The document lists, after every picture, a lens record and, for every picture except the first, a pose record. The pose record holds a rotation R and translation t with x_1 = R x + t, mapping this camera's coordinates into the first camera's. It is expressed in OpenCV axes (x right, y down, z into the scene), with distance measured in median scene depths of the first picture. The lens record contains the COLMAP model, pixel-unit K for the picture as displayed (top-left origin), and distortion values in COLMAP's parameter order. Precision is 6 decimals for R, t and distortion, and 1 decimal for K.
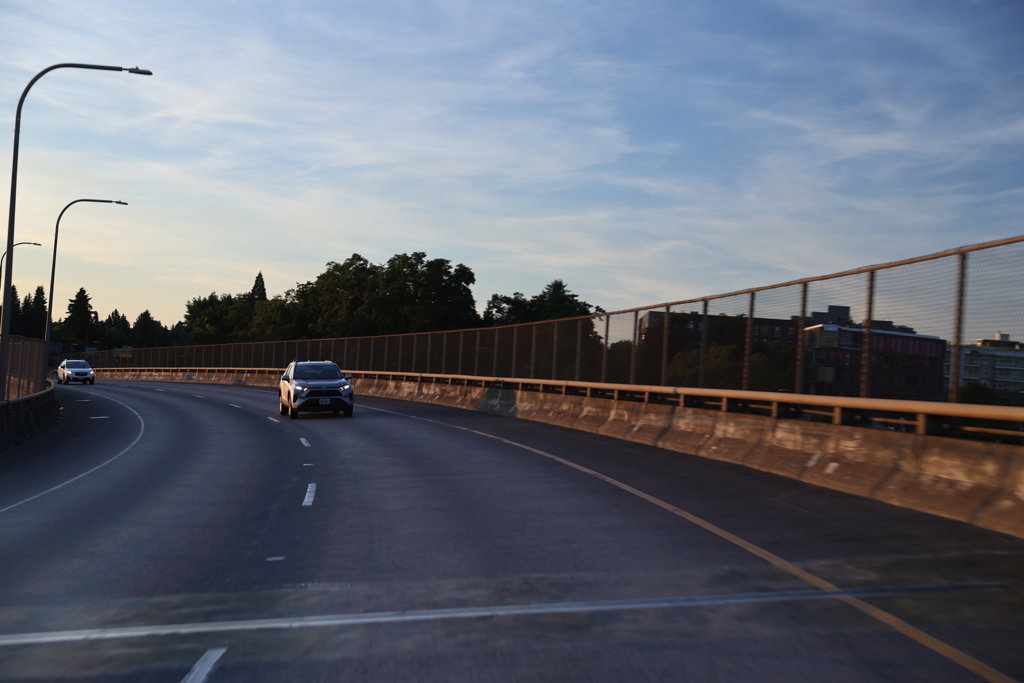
lens RADIAL K [[1552.1, 0, 510.9], [0, 1552.1, 351.8], [0, 0, 1]] dist [0.153355, 0.000000]
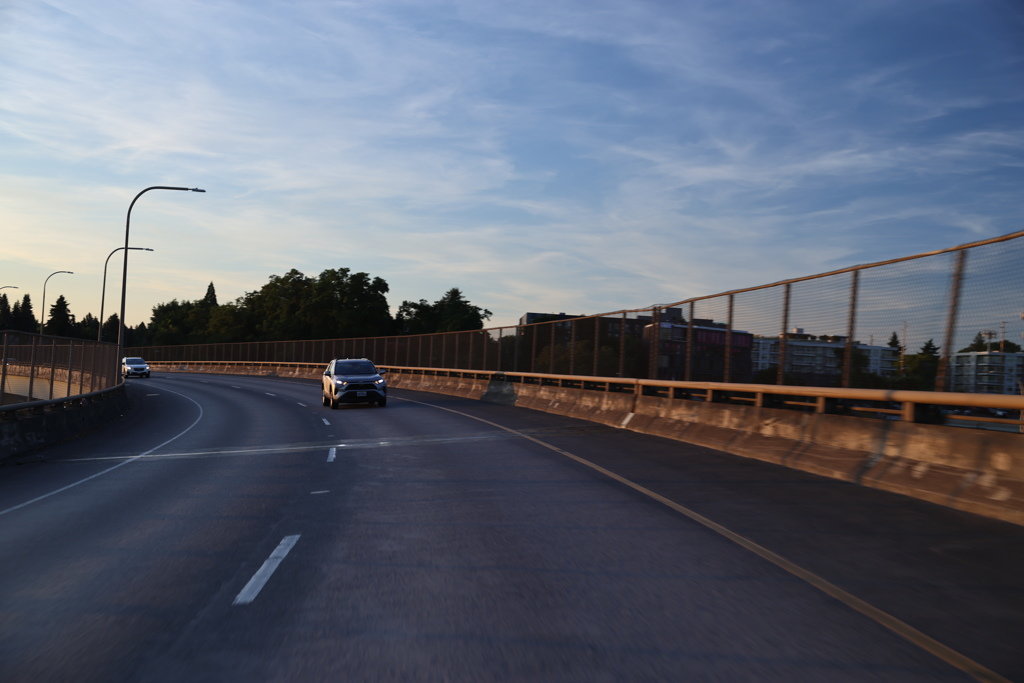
lens RADIAL K [[1325.6, 0, 507.0], [0, 1325.6, 345.3], [0, 0, 1]] dist [0.078579, 0.000000]
pose [[0.997714, -0.008434, 0.067053, 0.000039], [0.008337, 0.999964, 0.001727, -0.001409], [-0.067065, -0.001164, 0.997748, -0.071848]]
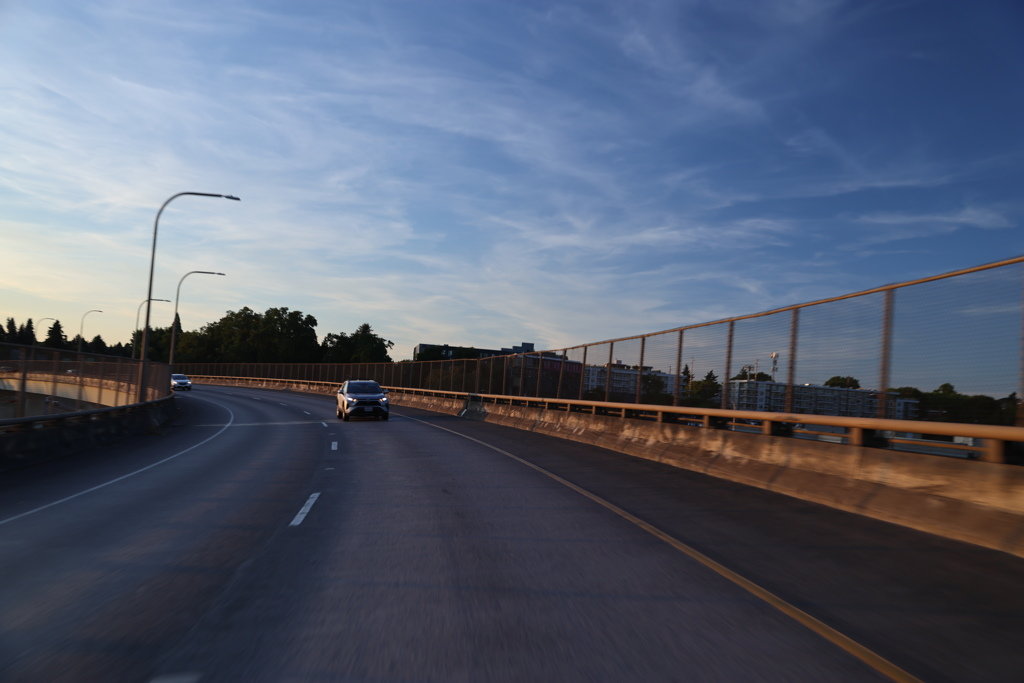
lens RADIAL K [[1052.4, 0, 519.2], [0, 1052.4, 347.4], [0, 0, 1]] dist [-0.008547, 0.000000]
pose [[0.984373, 0.018281, 0.175147, -0.005532], [-0.015472, 0.999729, -0.017387, -0.003269], [-0.175417, 0.014406, 0.984389, -0.147286]]
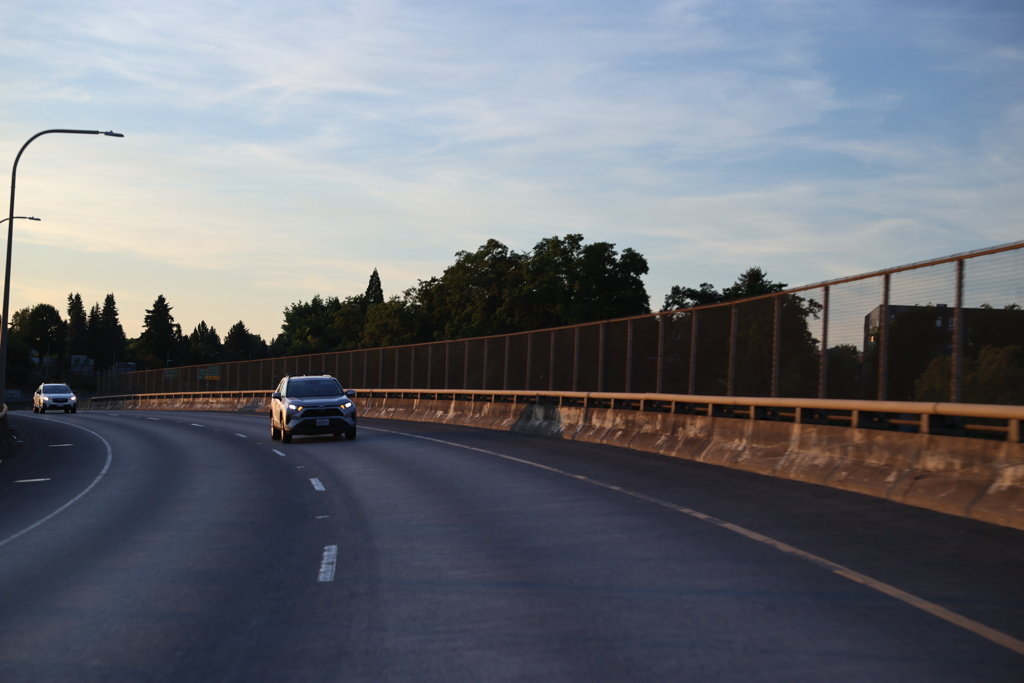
lens RADIAL K [[1861.6, 0, 523.5], [0, 1861.6, 363.8], [0, 0, 1]] dist [0.251293, 0.000000]
pose [[0.996037, -0.020901, -0.086453, -0.004871], [0.020790, 0.999781, -0.002187, 0.000954], [0.086480, 0.000381, 0.996253, 0.068378]]
